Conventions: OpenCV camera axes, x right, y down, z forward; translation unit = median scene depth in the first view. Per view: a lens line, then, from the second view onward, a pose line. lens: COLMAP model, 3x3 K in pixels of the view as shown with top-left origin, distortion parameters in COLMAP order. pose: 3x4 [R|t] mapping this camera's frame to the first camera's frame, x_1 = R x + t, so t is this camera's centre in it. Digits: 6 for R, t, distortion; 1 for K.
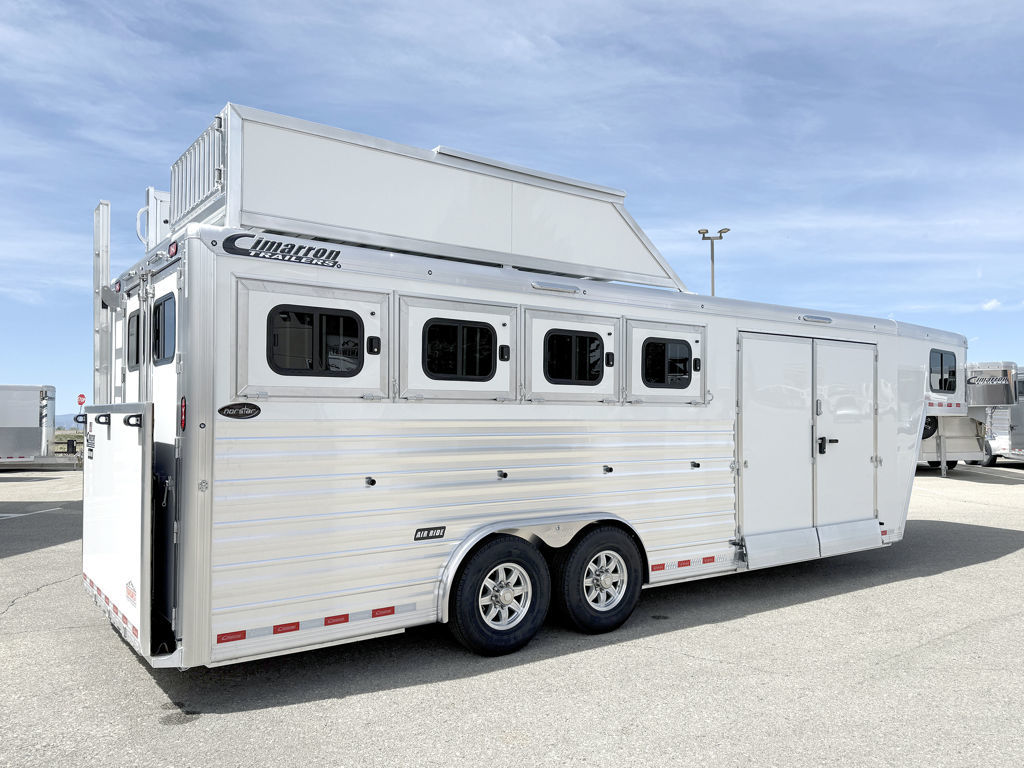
lens RADIAL K [[758.0, 0, 501.5], [0, 758.0, 385.1], [0, 0, 1]] dist [0.044718, -0.044723]
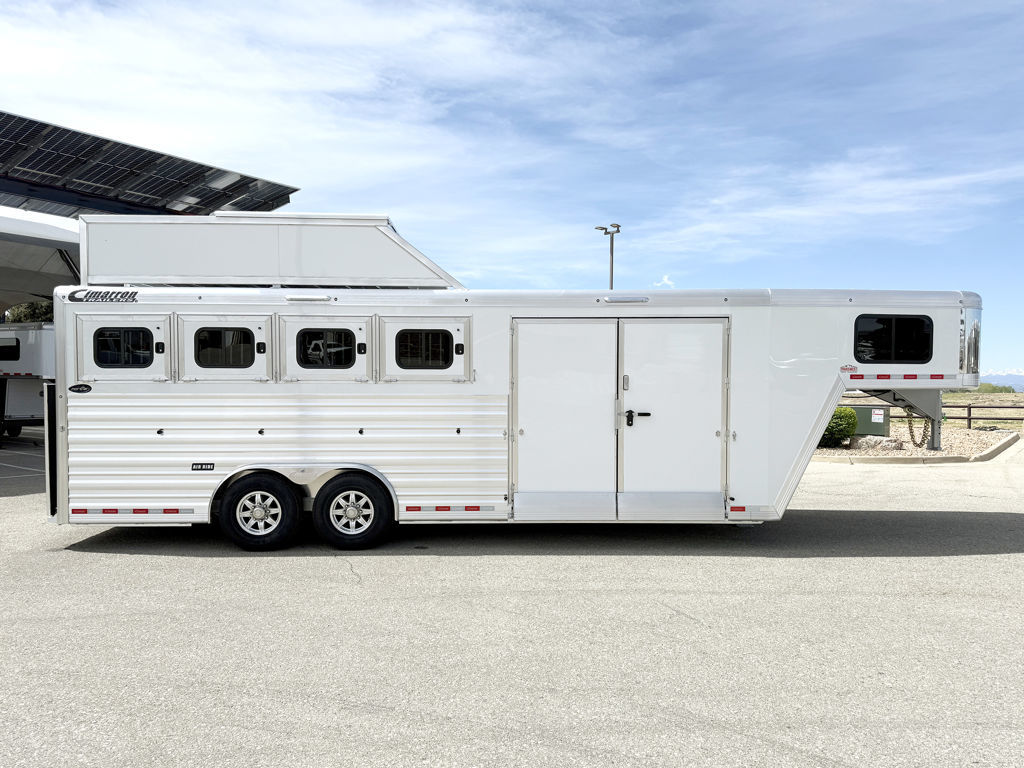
lens RADIAL K [[758.0, 0, 563.3], [0, 758.0, 389.2], [0, 0, 1]] dist [0.044718, -0.044723]
pose [[0.837334, 0.006948, -0.546648, 1.052014], [0.023403, 0.998547, 0.048540, -0.017449], [0.546191, -0.053437, 0.835955, 0.073145]]
